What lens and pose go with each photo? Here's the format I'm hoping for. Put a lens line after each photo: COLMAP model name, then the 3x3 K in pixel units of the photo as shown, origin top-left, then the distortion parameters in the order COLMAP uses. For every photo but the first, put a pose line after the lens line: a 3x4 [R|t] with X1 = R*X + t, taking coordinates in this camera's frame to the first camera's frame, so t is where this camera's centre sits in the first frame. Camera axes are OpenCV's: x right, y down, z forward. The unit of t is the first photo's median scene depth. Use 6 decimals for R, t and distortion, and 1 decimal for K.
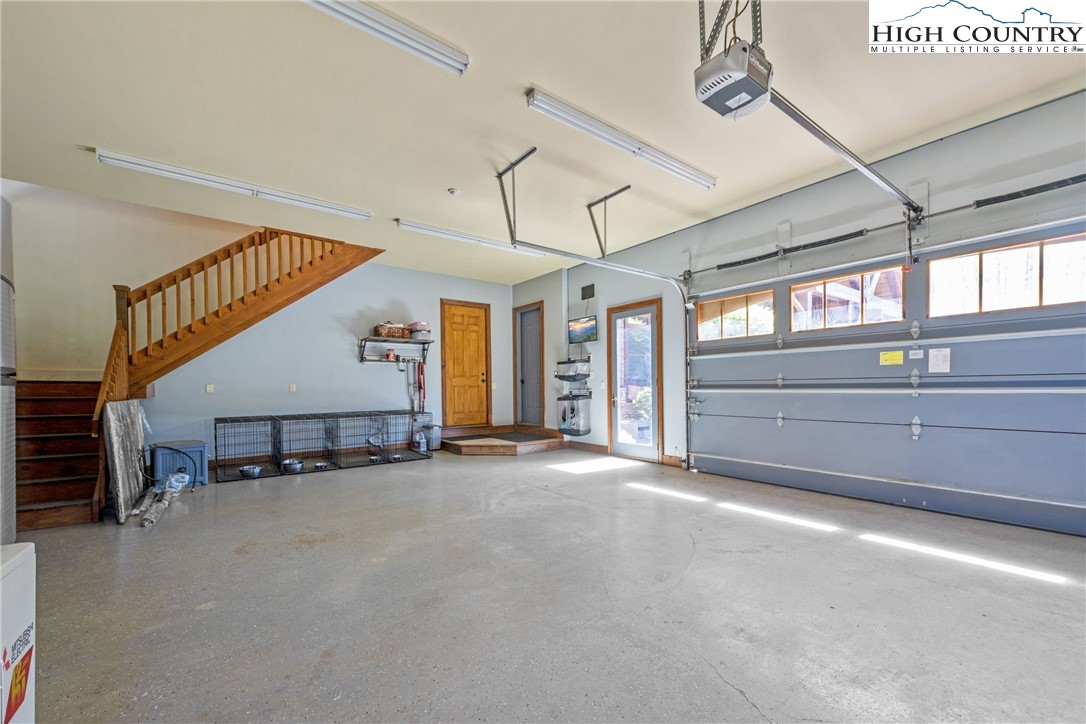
lens RADIAL K [[432.5, 0, 529.5], [0, 432.5, 388.3], [0, 0, 1]] dist [-0.004786, -0.000315]
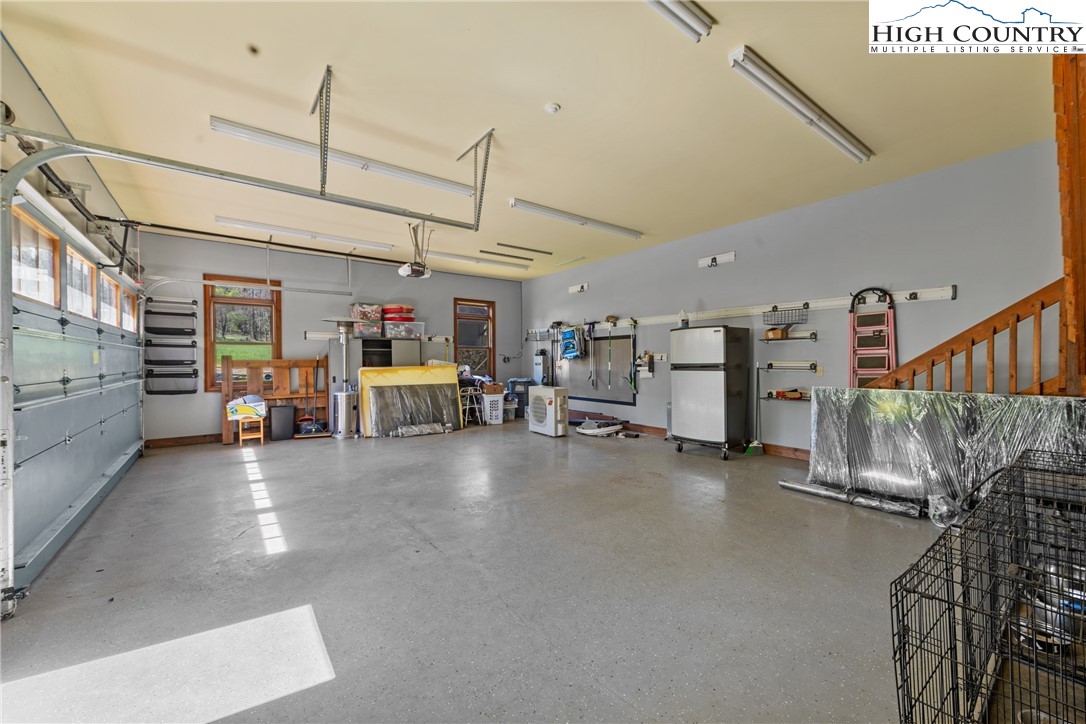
lens RADIAL K [[432.5, 0, 544.6], [0, 432.5, 360.7], [0, 0, 1]] dist [-0.004786, -0.000315]
pose [[-0.999651, 0.012632, -0.023190, -0.150327], [0.012580, 0.999918, 0.002365, -0.047211], [0.023218, 0.002073, -0.999728, 1.889099]]
